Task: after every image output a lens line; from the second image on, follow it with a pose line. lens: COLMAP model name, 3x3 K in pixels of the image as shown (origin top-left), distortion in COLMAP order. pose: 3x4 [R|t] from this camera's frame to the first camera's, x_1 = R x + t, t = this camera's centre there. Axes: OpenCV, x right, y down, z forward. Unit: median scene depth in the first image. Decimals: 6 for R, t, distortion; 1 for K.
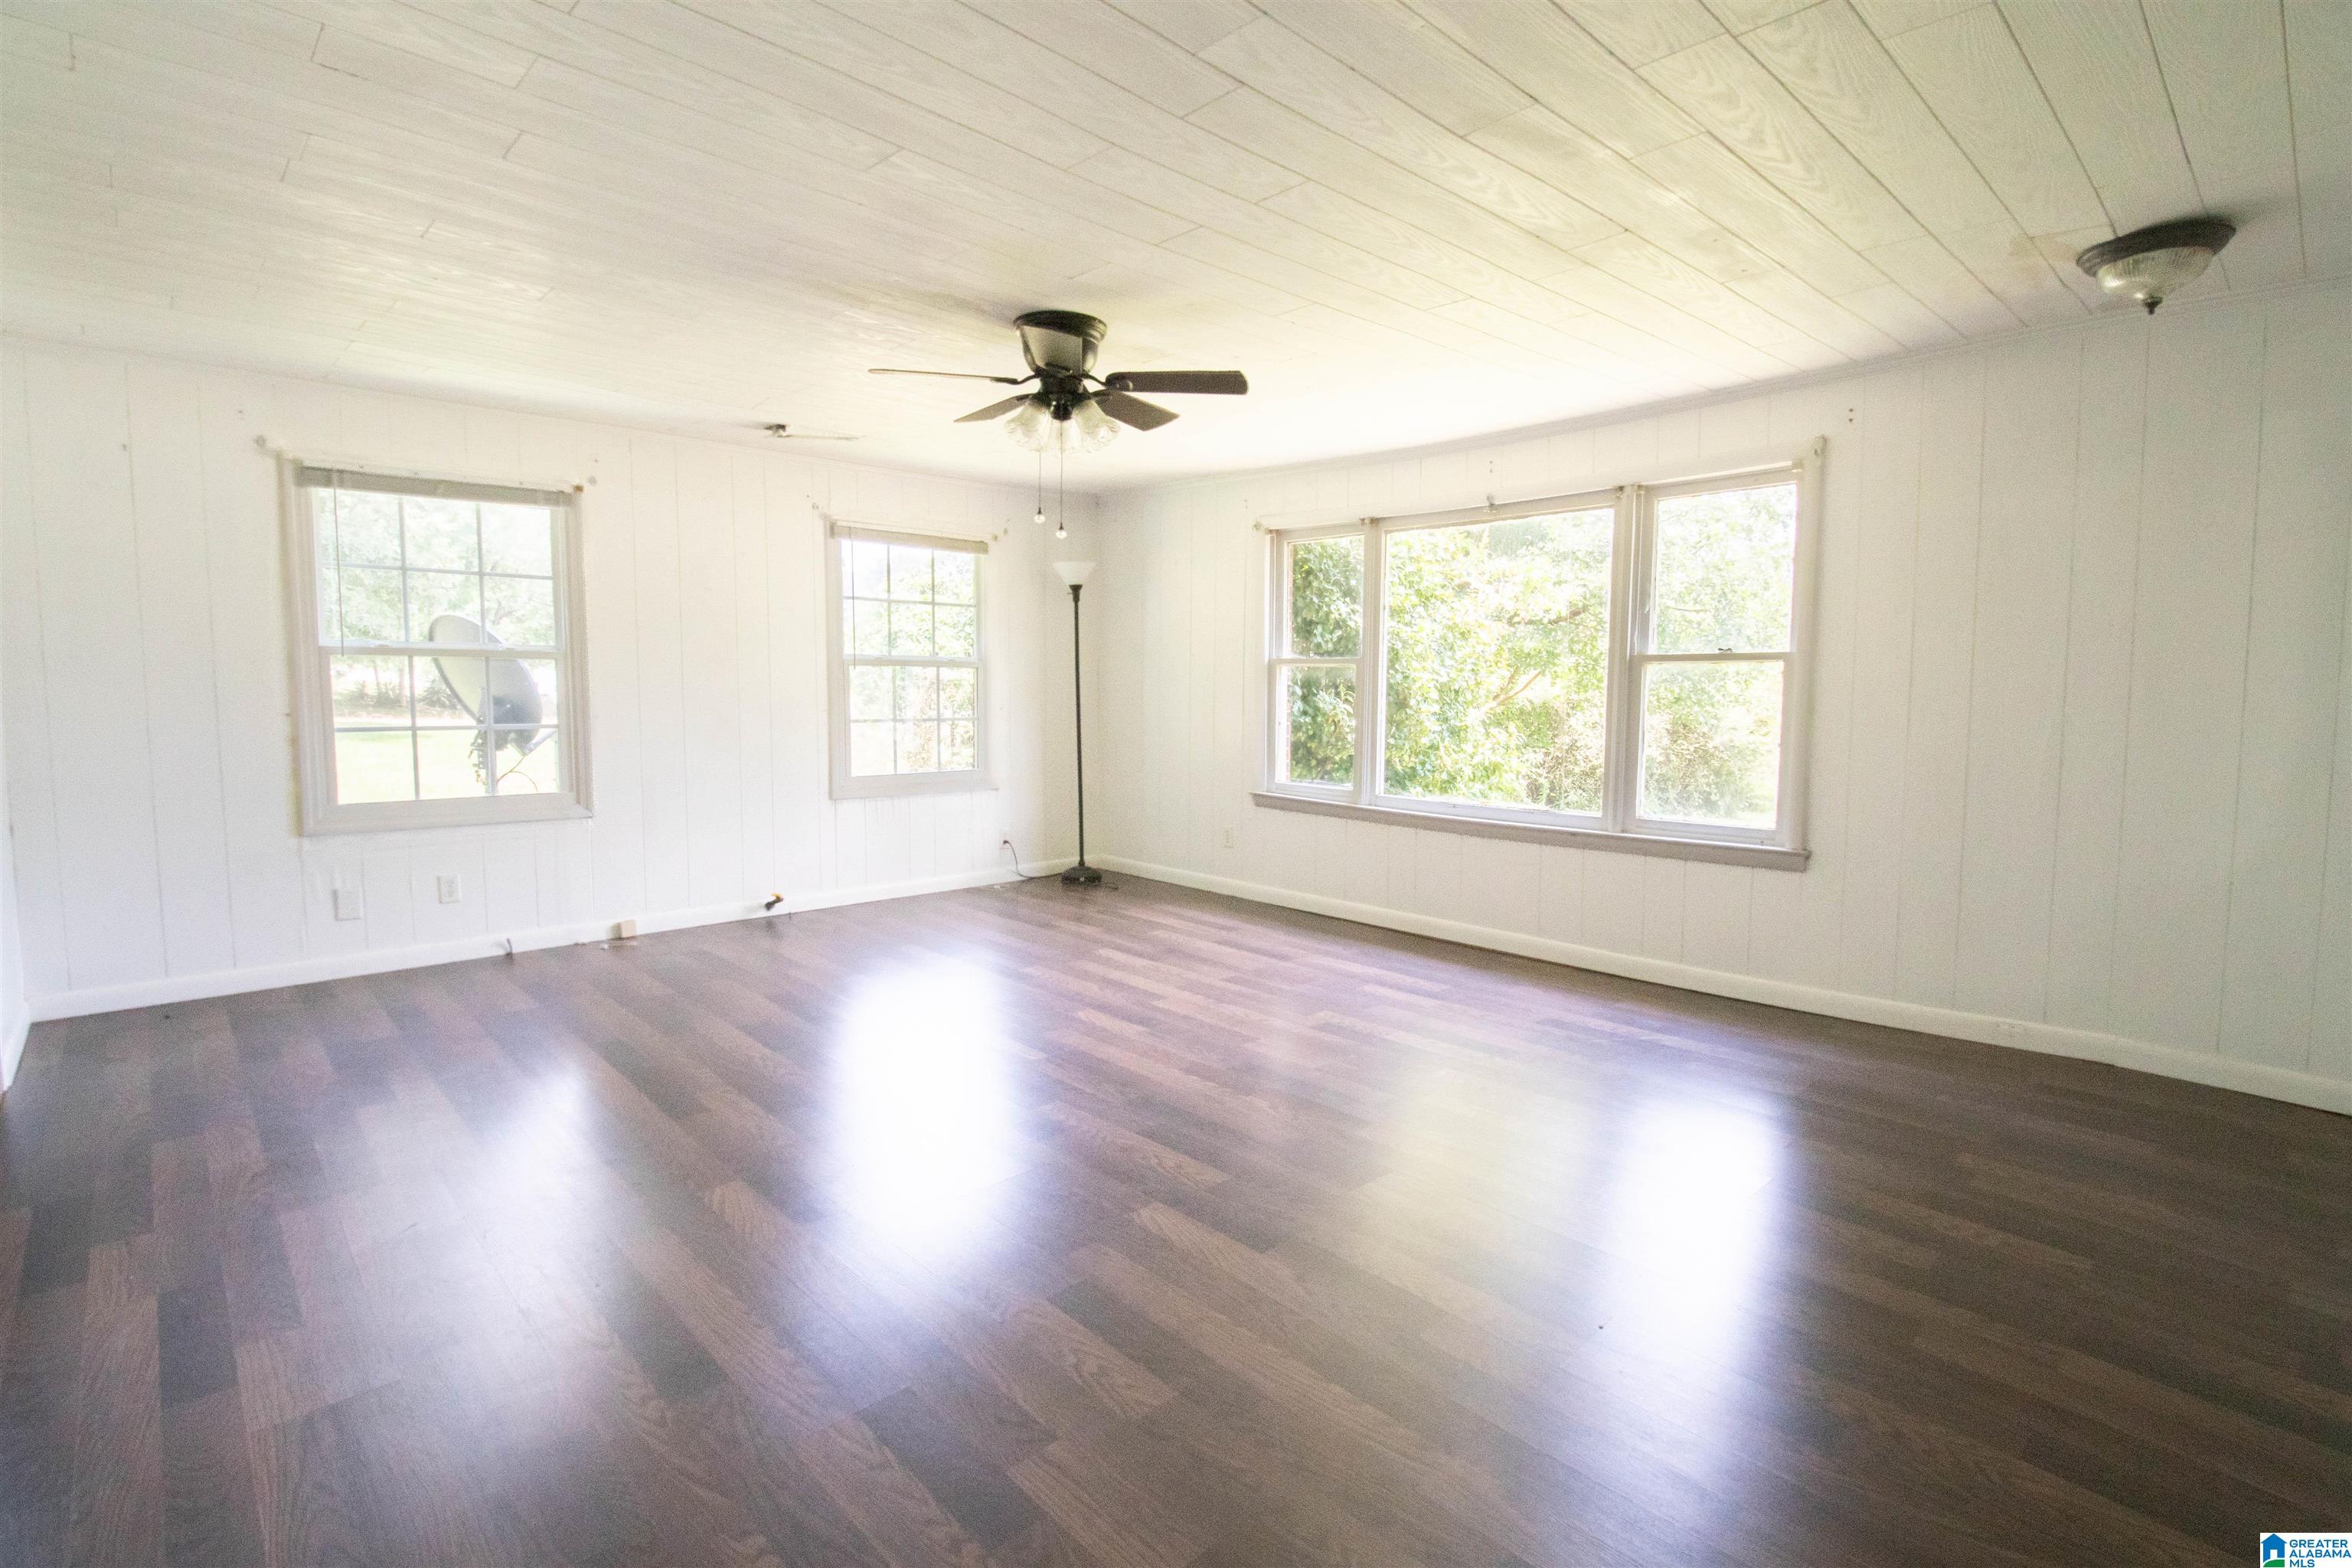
lens RADIAL K [[1099.0, 0, 1176.0], [0, 1099.0, 784.0], [0, 0, 1]] dist [0.002561, -0.014482]
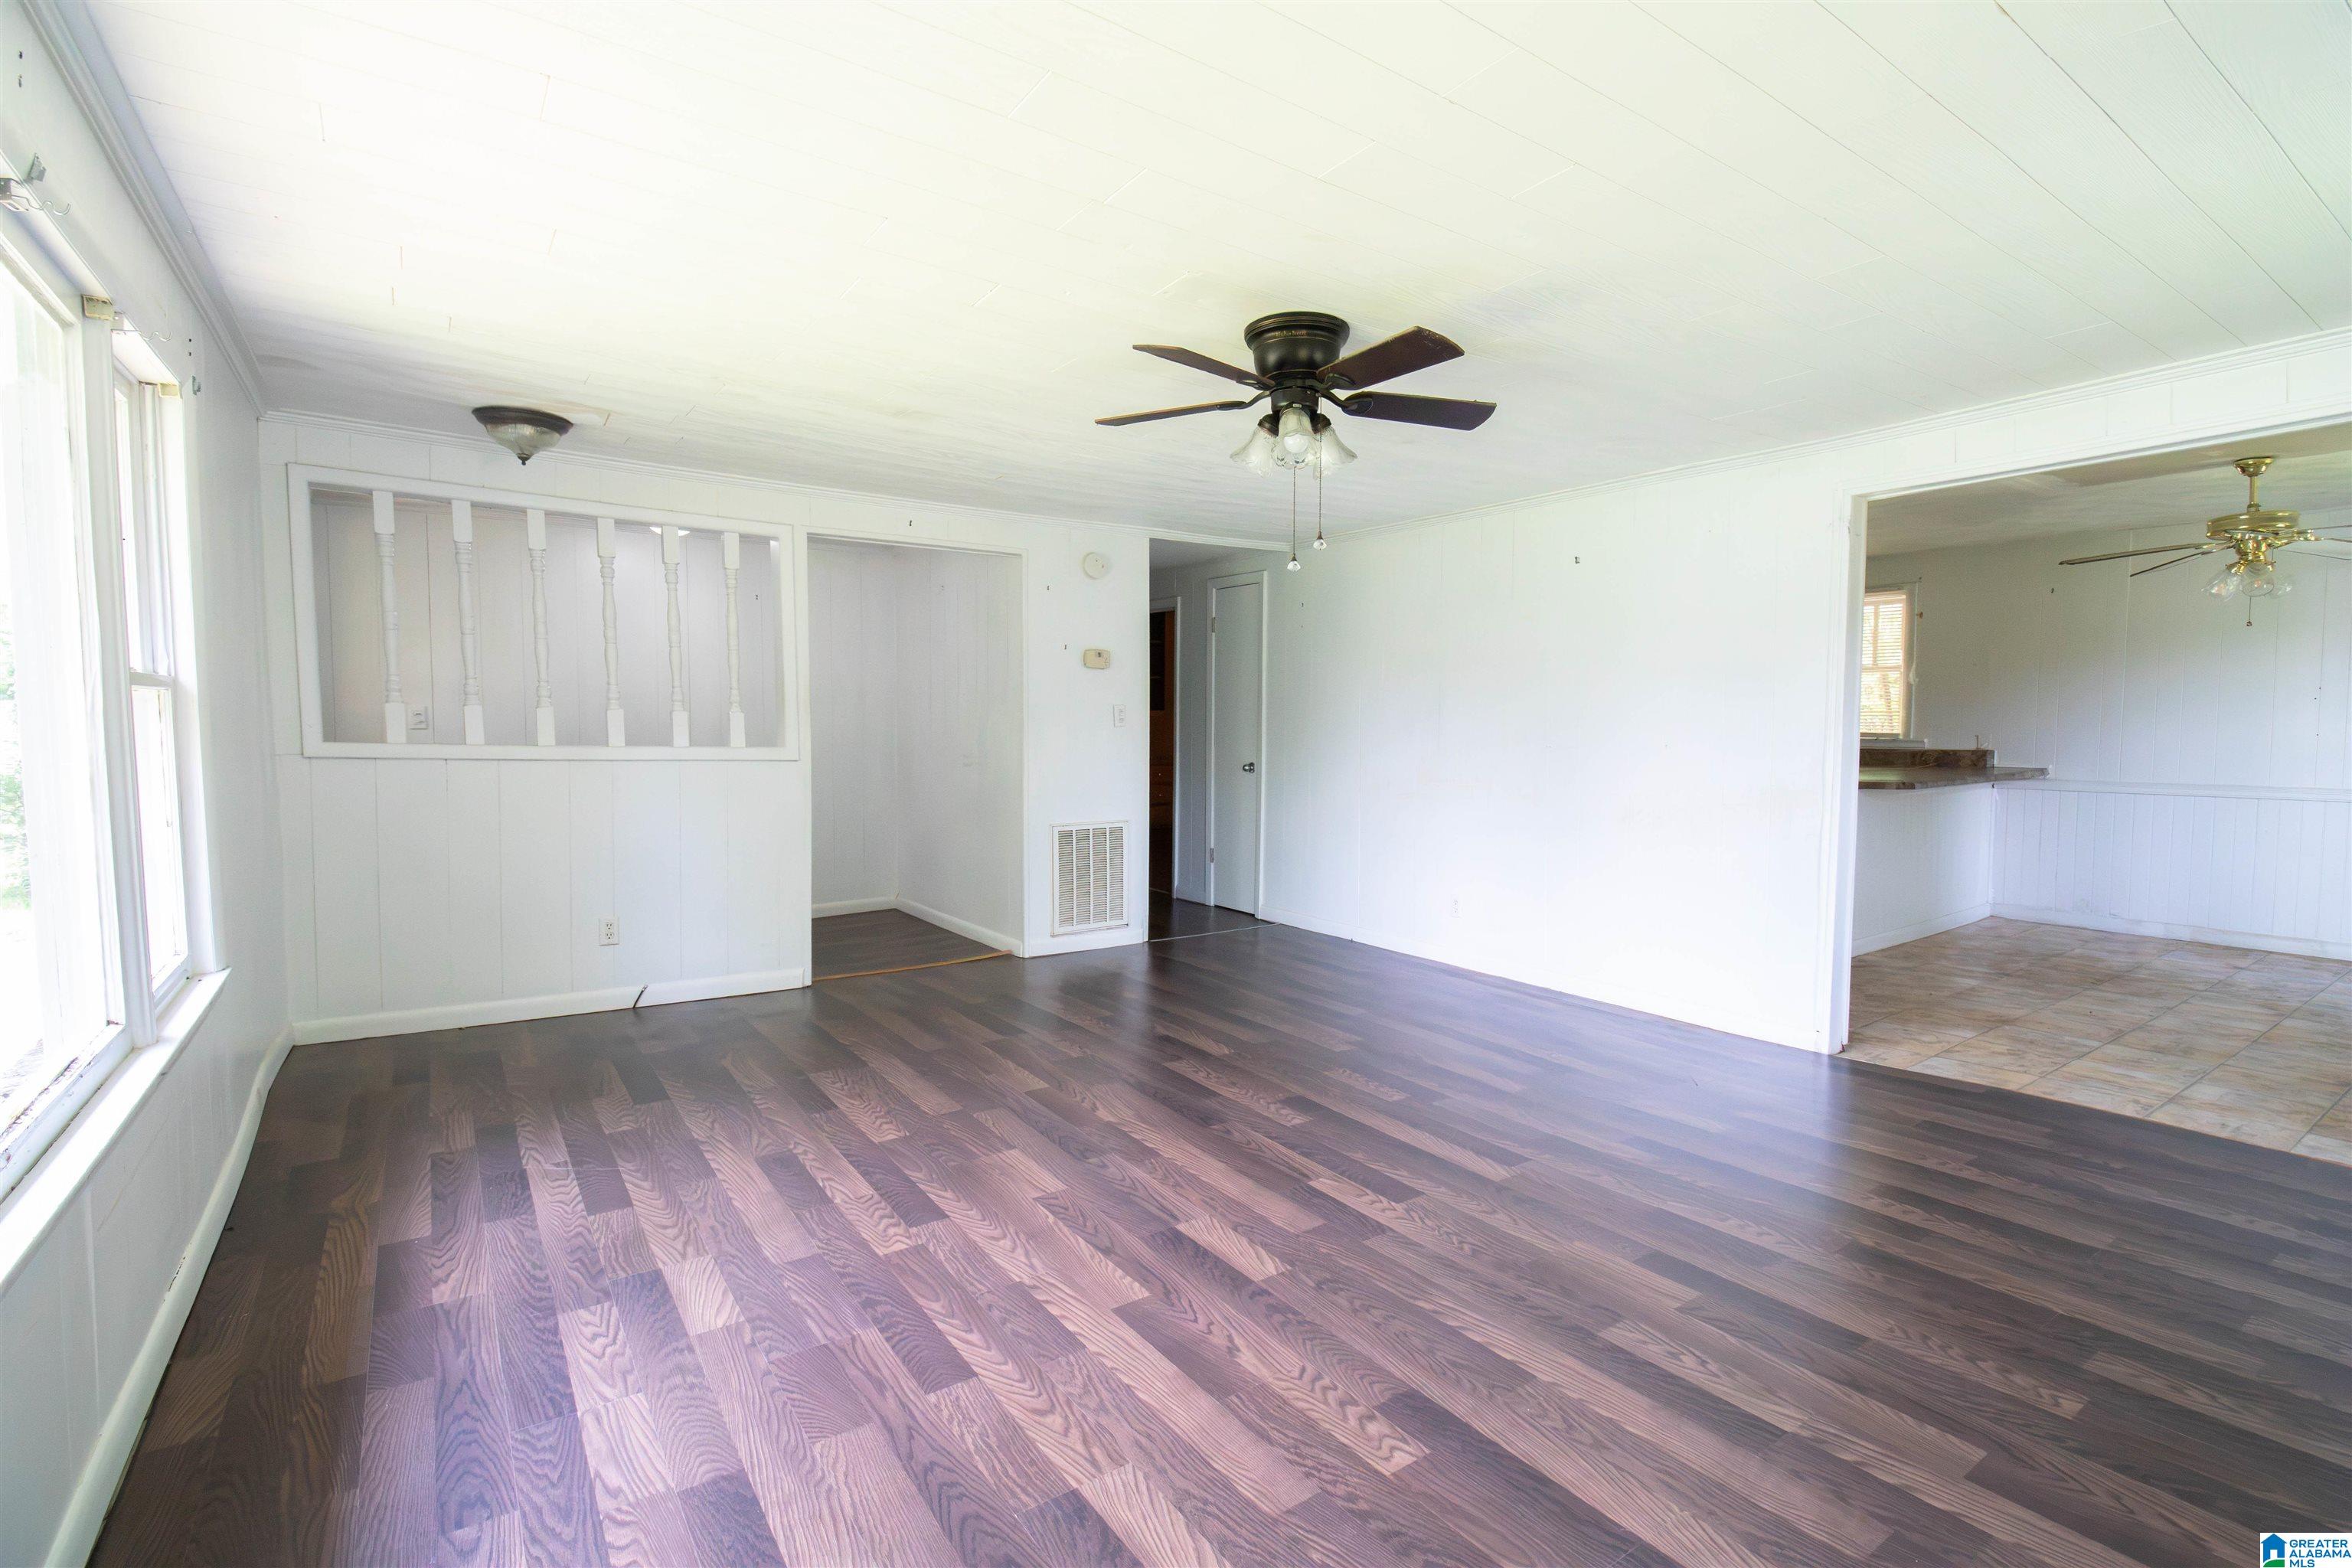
lens RADIAL K [[1106.0, 0, 1184.6], [0, 1106.0, 789.1], [0, 0, 1]] dist [0.009736, -0.016826]
pose [[-0.989323, -0.018779, 0.144525, -0.103218], [0.003856, 0.987943, 0.154770, -0.129668], [-0.145689, 0.153675, -0.977322, 1.318676]]
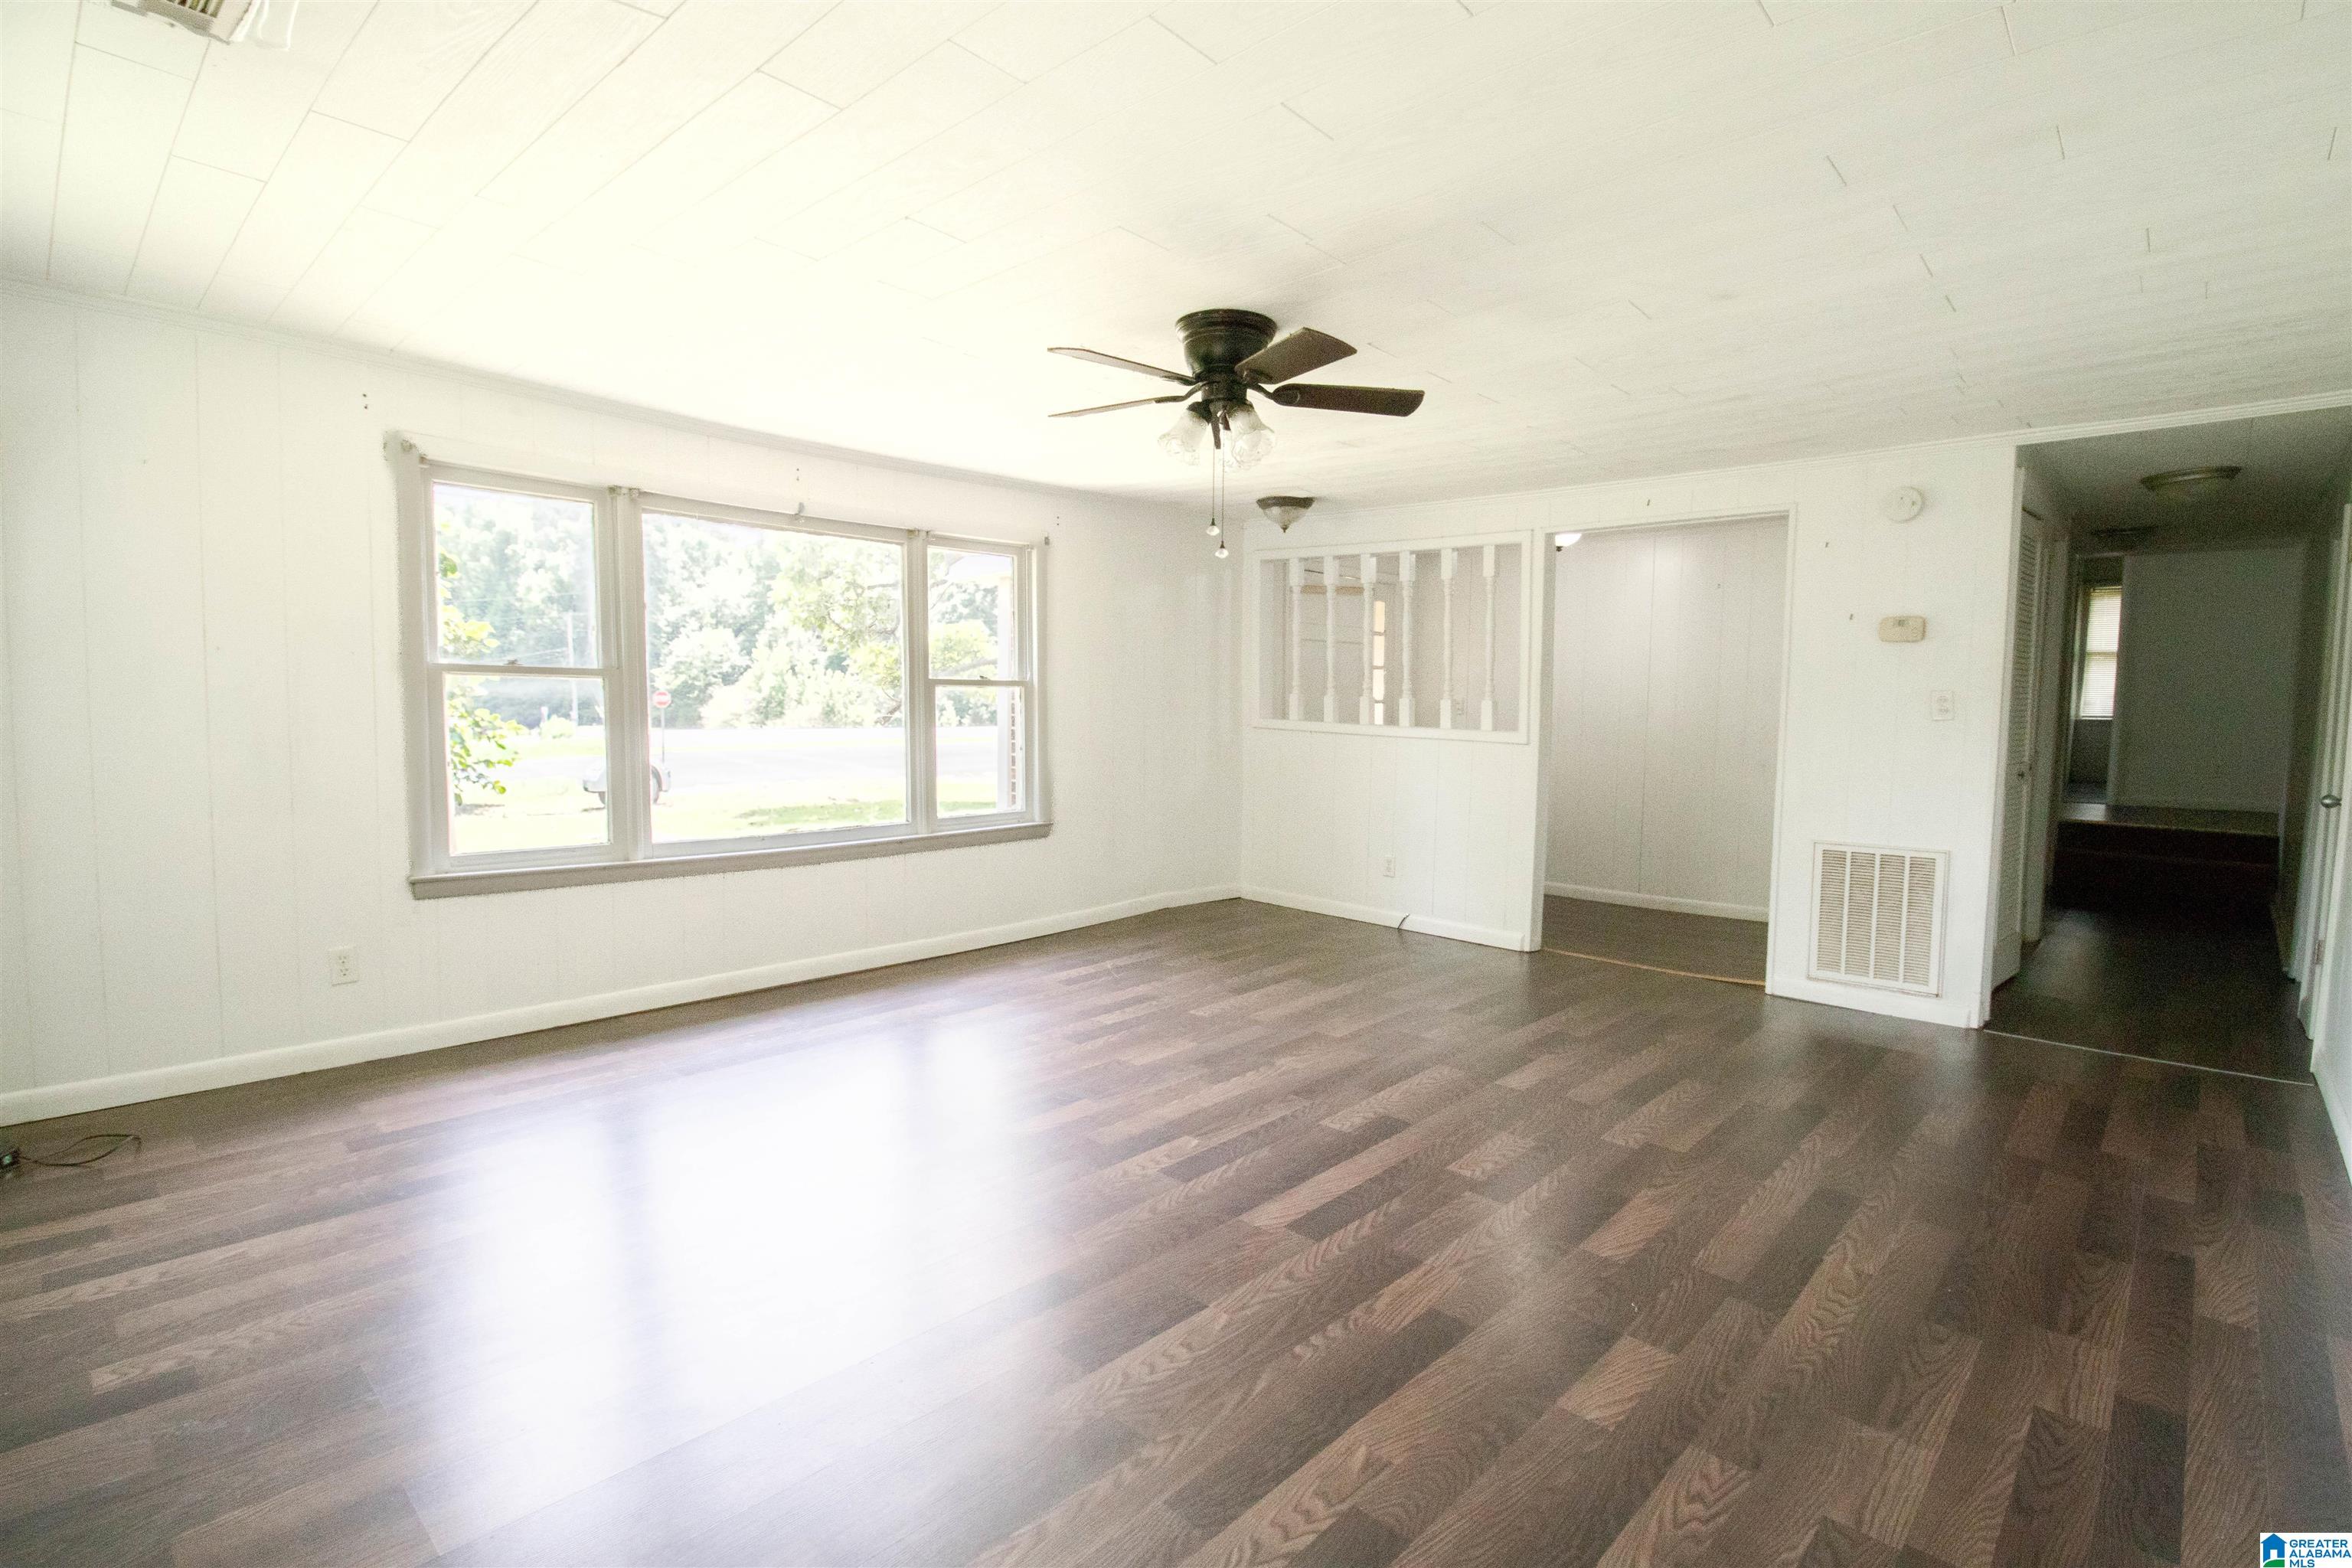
lens RADIAL K [[1106.0, 0, 1184.6], [0, 1106.0, 789.1], [0, 0, 1]] dist [0.009736, -0.016826]
pose [[-0.068353, -0.085138, 0.994022, -0.720505], [0.078478, 0.992806, 0.090430, -0.080709], [-0.994570, 0.084190, -0.061180, 0.763204]]
